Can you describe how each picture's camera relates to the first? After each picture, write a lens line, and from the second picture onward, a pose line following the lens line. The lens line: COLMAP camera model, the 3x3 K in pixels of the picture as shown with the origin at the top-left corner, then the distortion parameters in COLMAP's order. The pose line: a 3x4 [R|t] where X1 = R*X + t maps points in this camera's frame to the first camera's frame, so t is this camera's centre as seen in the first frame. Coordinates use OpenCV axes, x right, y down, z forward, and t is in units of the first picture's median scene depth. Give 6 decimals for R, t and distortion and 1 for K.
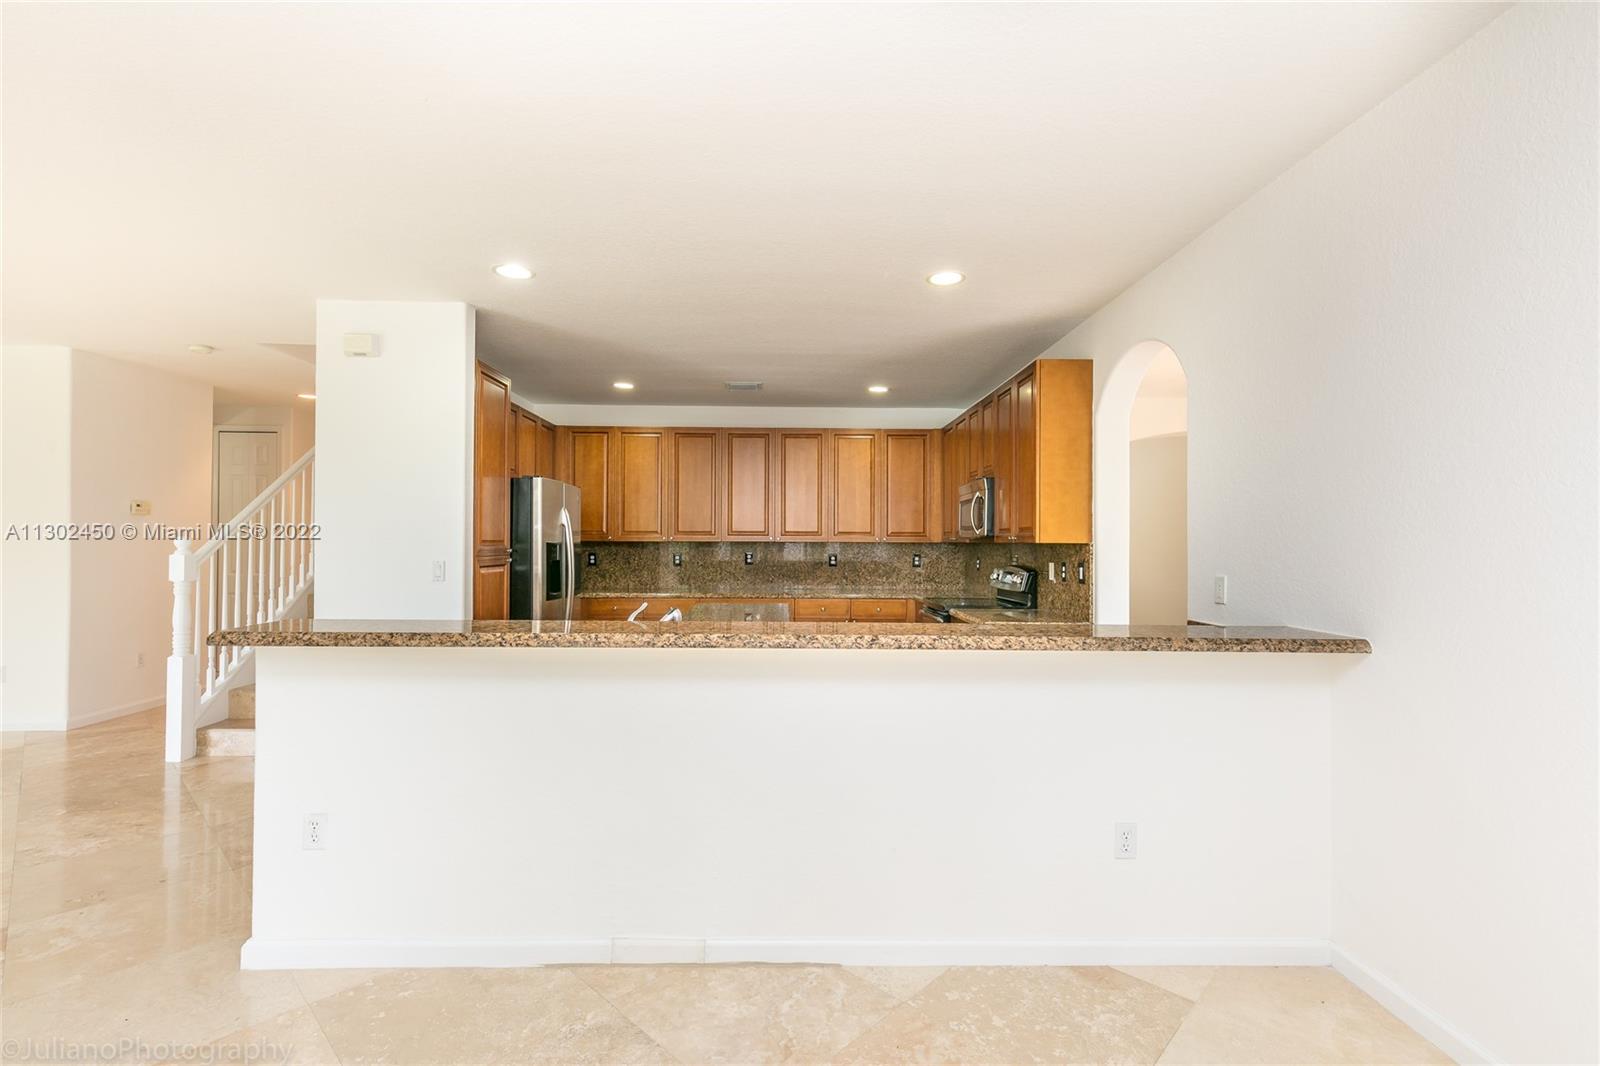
lens RADIAL K [[722.5, 0, 799.9], [0, 722.5, 536.8], [0, 0, 1]] dist [0.006885, -0.000885]
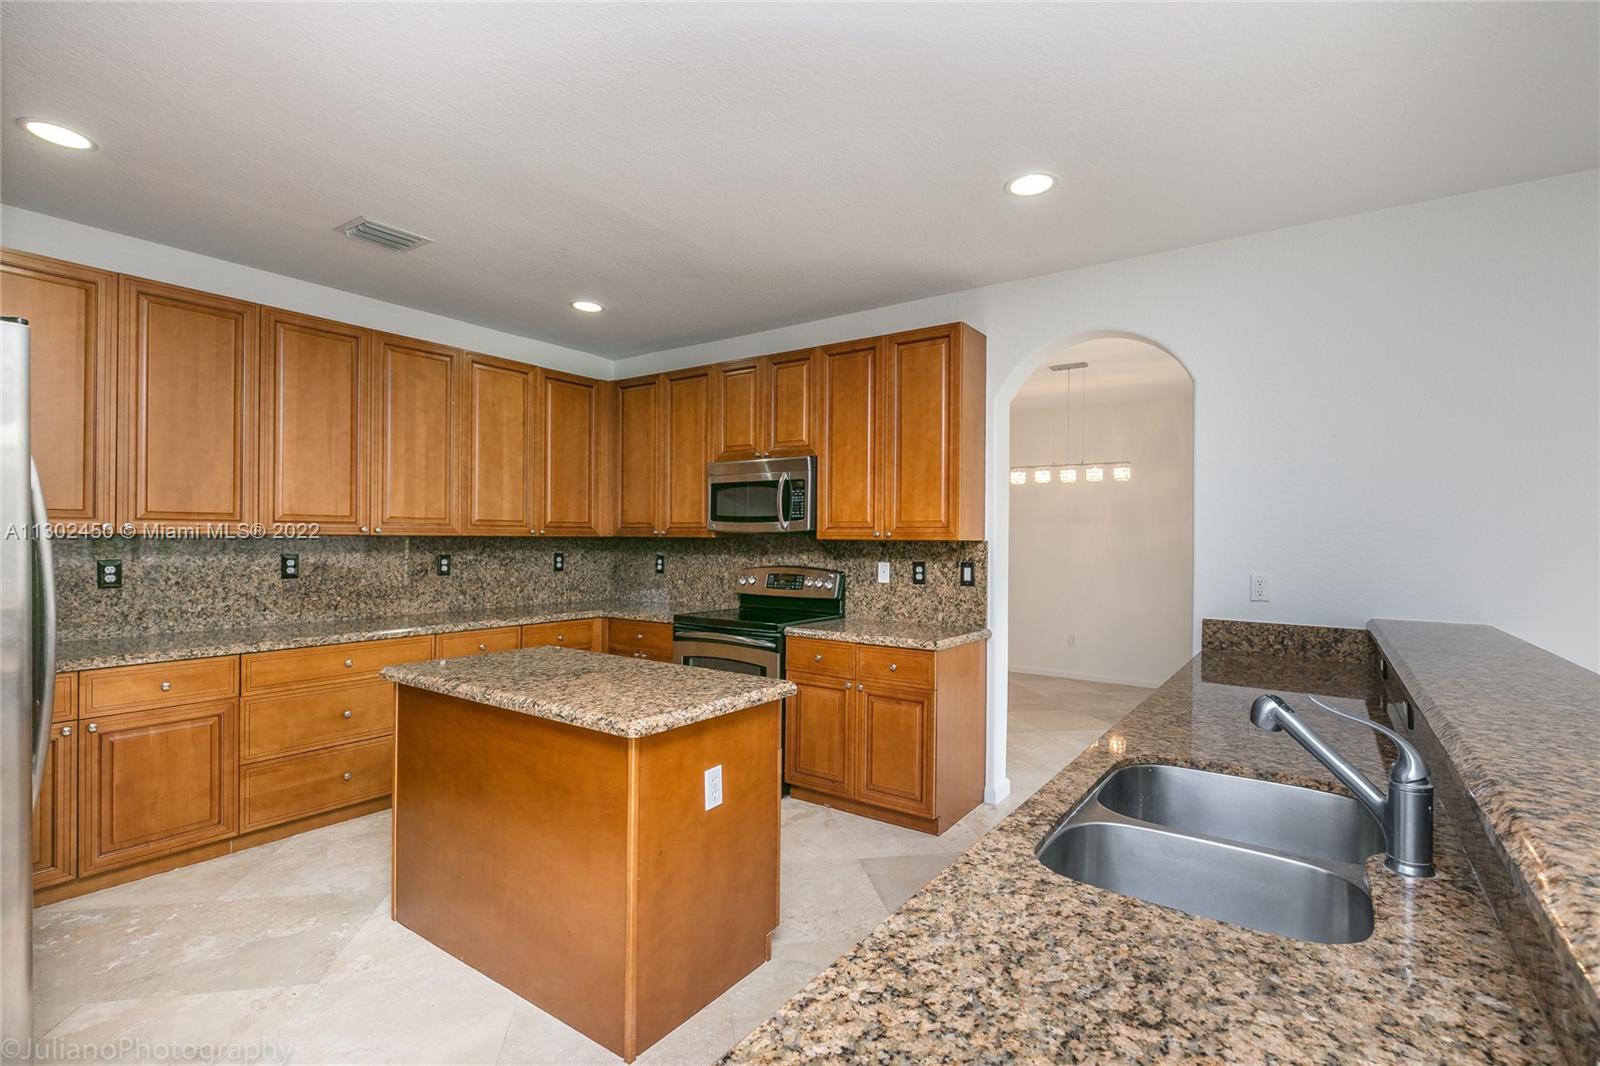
lens RADIAL K [[750.2, 0, 800.0], [0, 750.2, 533.0], [0, 0, 1]] dist [0.000078, -0.000587]
pose [[0.594991, 0.005723, 0.803712, -0.393407], [-0.011440, 0.999934, 0.001349, 0.000884], [-0.803651, -0.009997, 0.595017, 0.514897]]
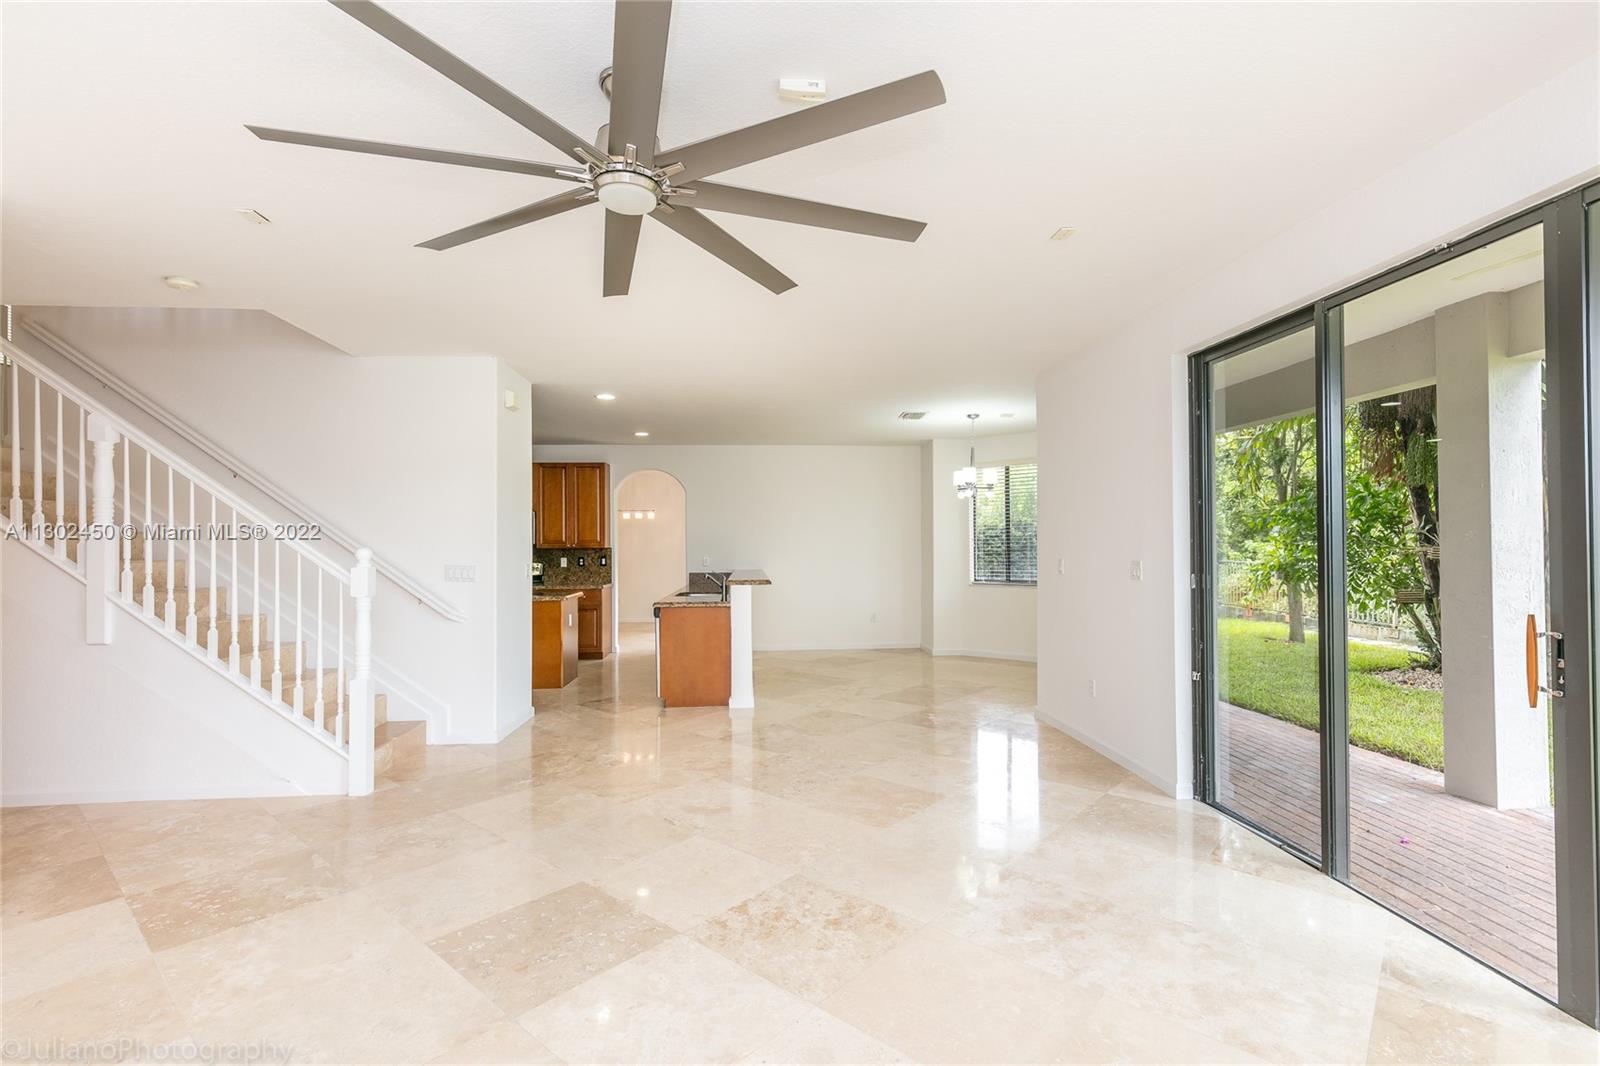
lens RADIAL K [[722.5, 0, 799.9], [0, 722.5, 536.8], [0, 0, 1]] dist [0.006885, -0.000885]
pose [[-0.038833, 0.006593, 0.999224, -1.509537], [0.000124, 0.999978, -0.006593, -0.007149], [-0.999246, -0.000132, -0.038833, 0.410571]]
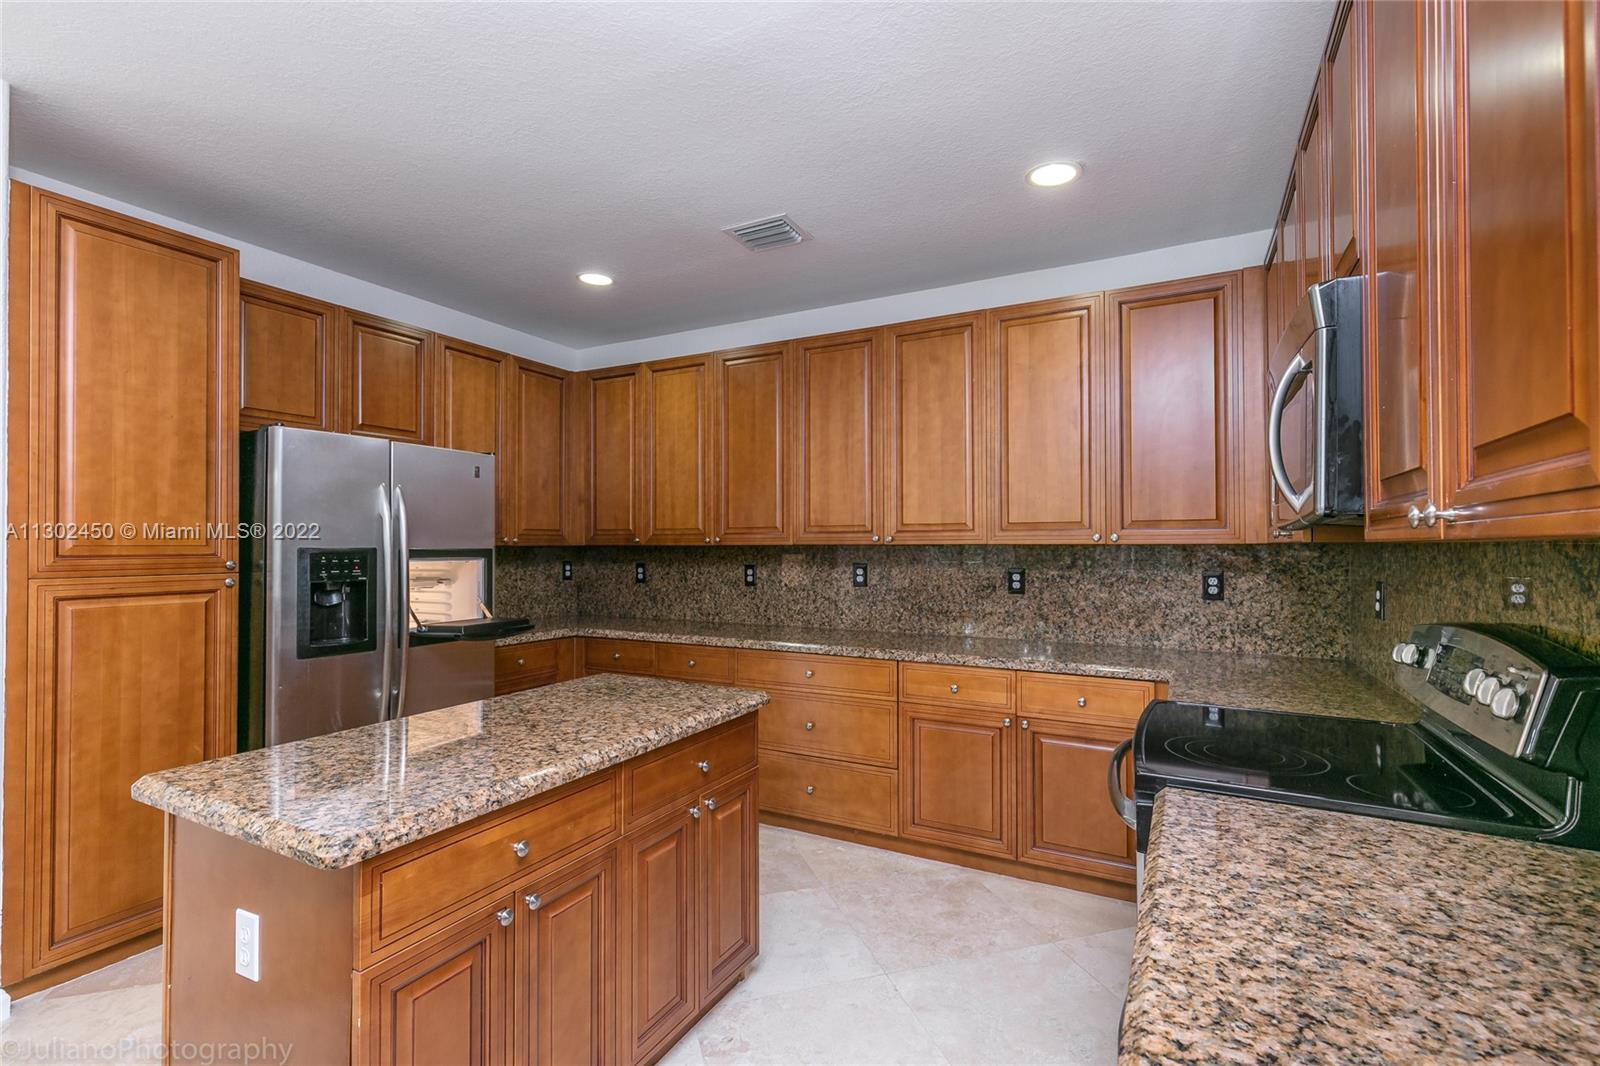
lens RADIAL K [[722.5, 0, 799.9], [0, 722.5, 536.8], [0, 0, 1]] dist [0.006885, -0.000885]
pose [[0.866839, -0.011581, -0.498454, 0.224847], [0.009622, 0.999933, -0.006499, 0.005291], [0.498496, 0.000837, 0.866892, 0.680790]]
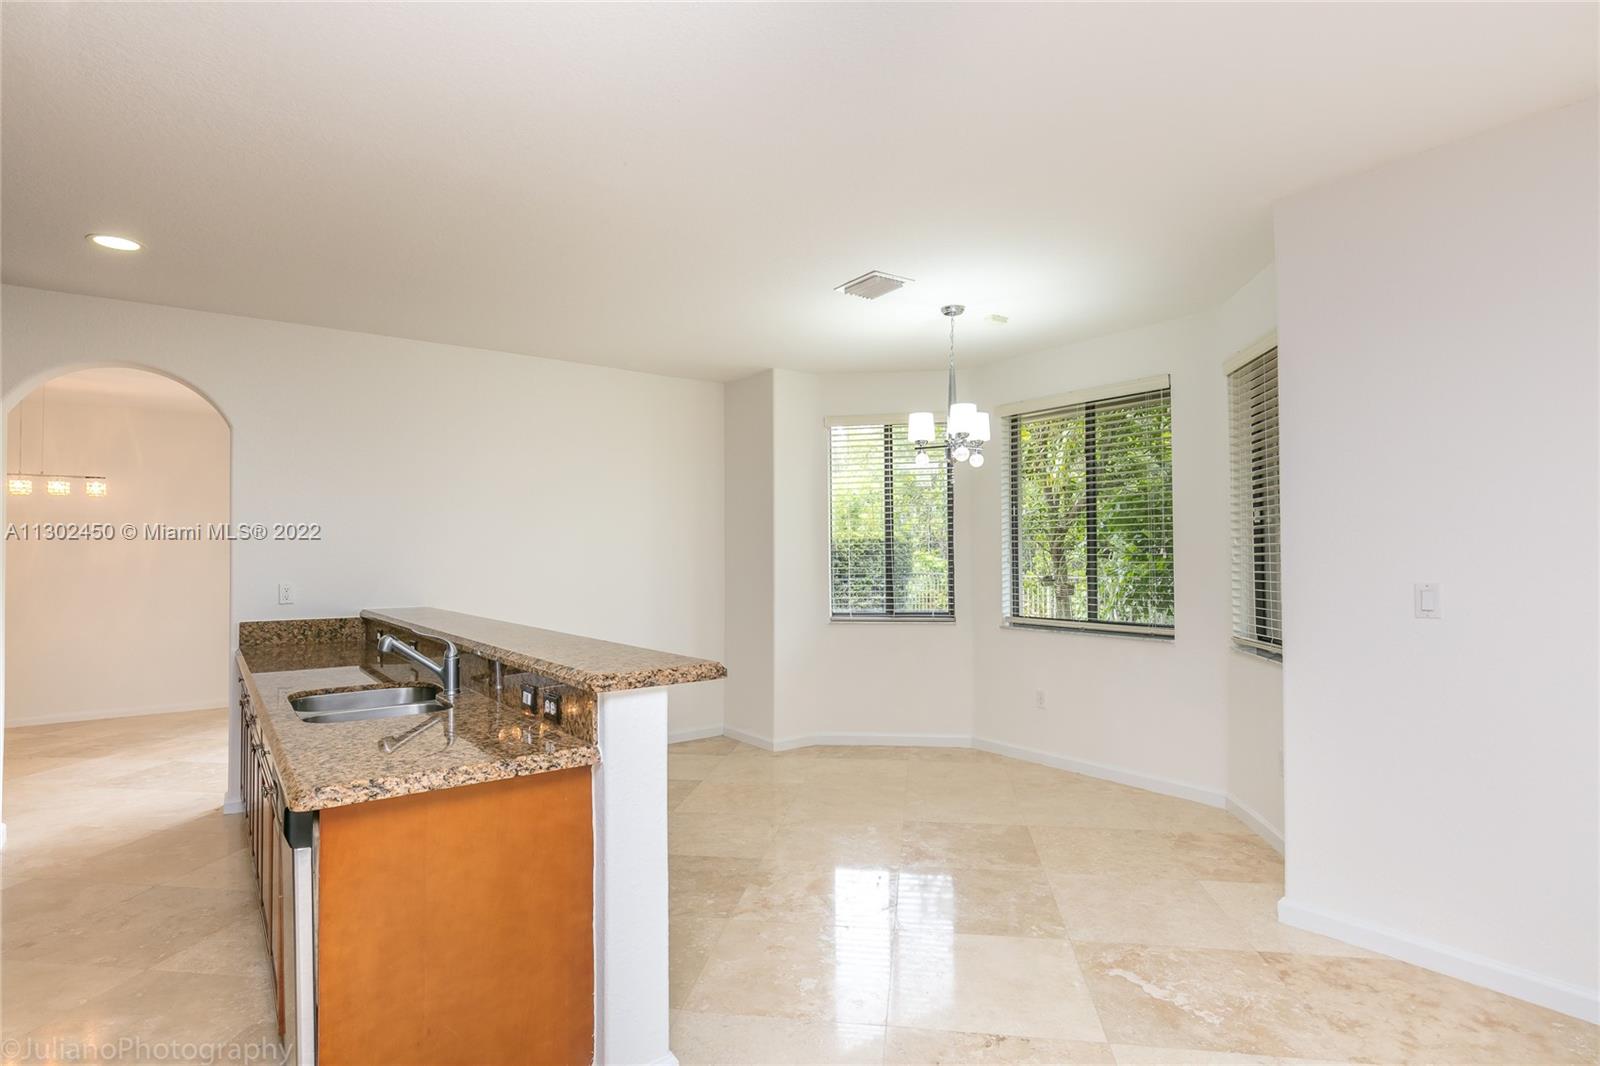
lens RADIAL K [[811.5, 0, 800.0], [0, 811.5, 533.0], [0, 0, 1]] dist [-0.003693, -0.000523]
pose [[-0.567732, 0.018012, 0.823017, -0.707484], [0.000430, 0.999767, -0.021584, -0.003745], [-0.823214, -0.011900, -0.567607, 0.619930]]
